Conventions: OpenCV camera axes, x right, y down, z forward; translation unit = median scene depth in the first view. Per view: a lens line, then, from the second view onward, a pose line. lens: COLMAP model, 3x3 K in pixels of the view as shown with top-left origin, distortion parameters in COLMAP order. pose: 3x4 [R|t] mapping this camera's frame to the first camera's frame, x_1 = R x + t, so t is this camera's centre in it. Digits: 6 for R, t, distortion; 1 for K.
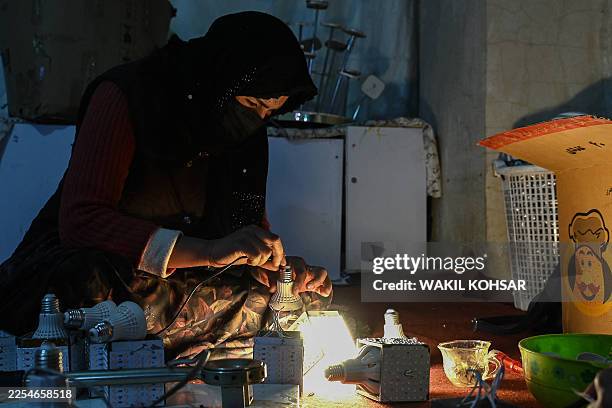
lens RADIAL K [[625.0, 0, 306.0], [0, 625.0, 204.0], [0, 0, 1]] dist [-0.019142, -0.012472]
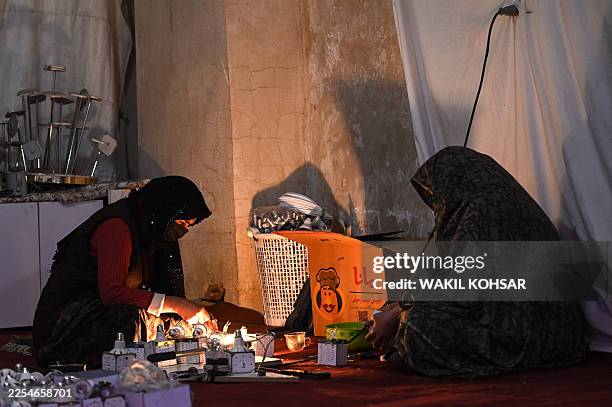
lens RADIAL K [[625.0, 0, 306.0], [0, 625.0, 203.5], [0, 0, 1]] dist [-0.019142, -0.012472]
pose [[0.884961, -0.010699, 0.465542, -0.217291], [0.037035, 0.998186, -0.047462, -0.040935], [-0.464190, 0.059244, 0.883752, -0.303662]]
